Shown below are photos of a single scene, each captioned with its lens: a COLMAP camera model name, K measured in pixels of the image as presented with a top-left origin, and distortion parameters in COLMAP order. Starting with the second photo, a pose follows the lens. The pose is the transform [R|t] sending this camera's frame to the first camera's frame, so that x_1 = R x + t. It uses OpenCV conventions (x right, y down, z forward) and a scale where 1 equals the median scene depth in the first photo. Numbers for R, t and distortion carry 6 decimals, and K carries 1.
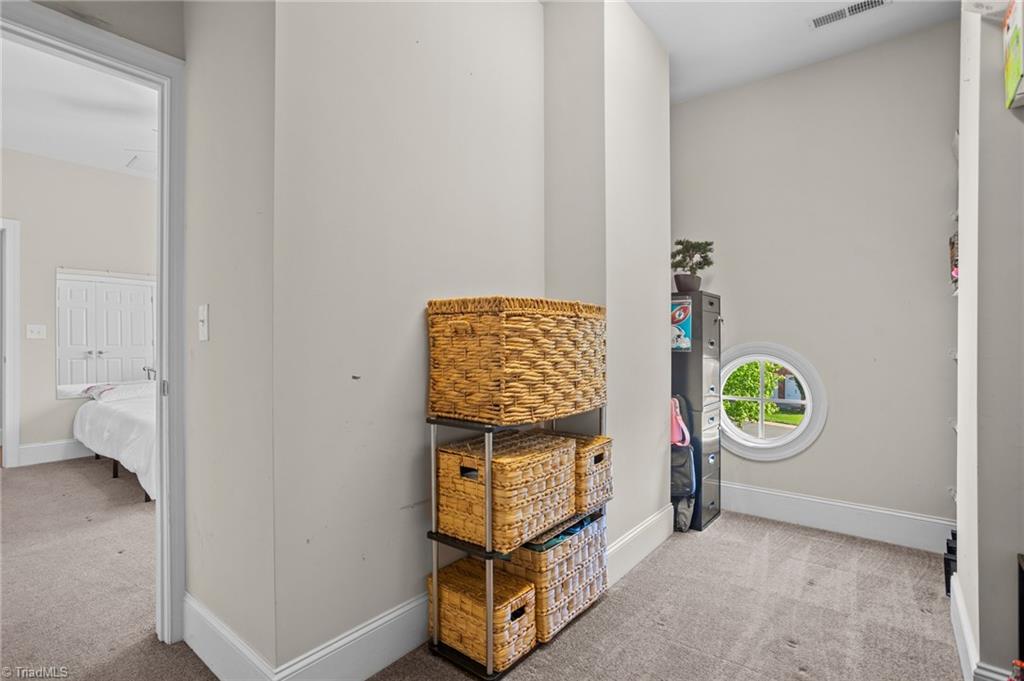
lens RADIAL K [[493.1, 0, 508.0], [0, 493.1, 343.9], [0, 0, 1]] dist [-0.070747, 0.034642]
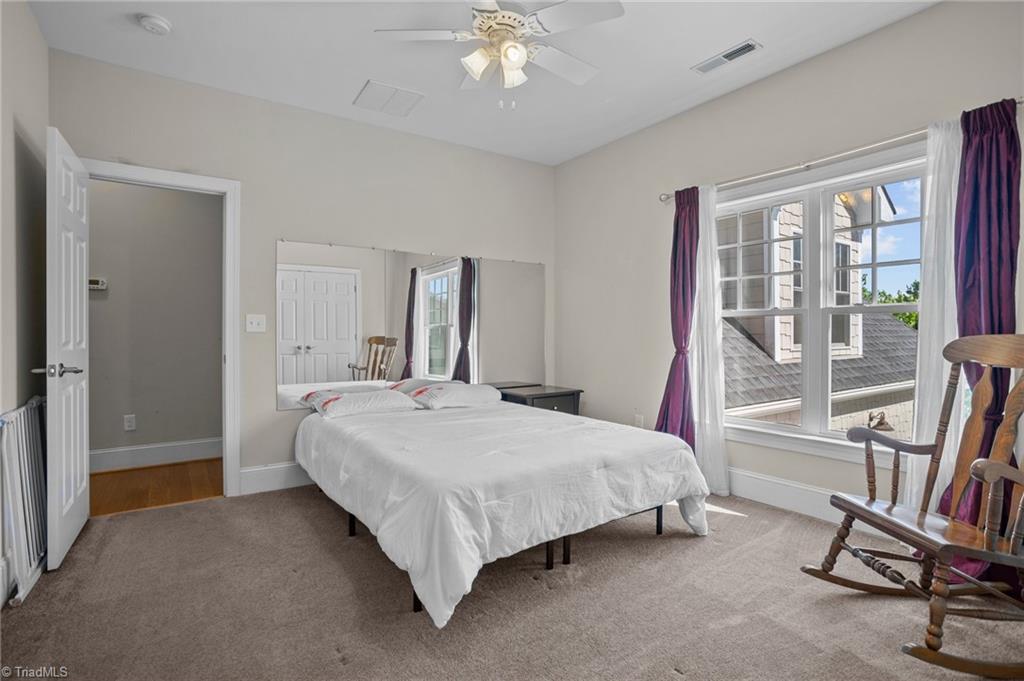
lens RADIAL K [[496.2, 0, 504.9], [0, 496.2, 334.2], [0, 0, 1]] dist [-0.063387, 0.036661]
pose [[0.954329, -0.005732, -0.298704, -0.353970], [0.003837, 0.999969, -0.006931, -0.000022], [0.298734, 0.005468, 0.954321, 0.347067]]
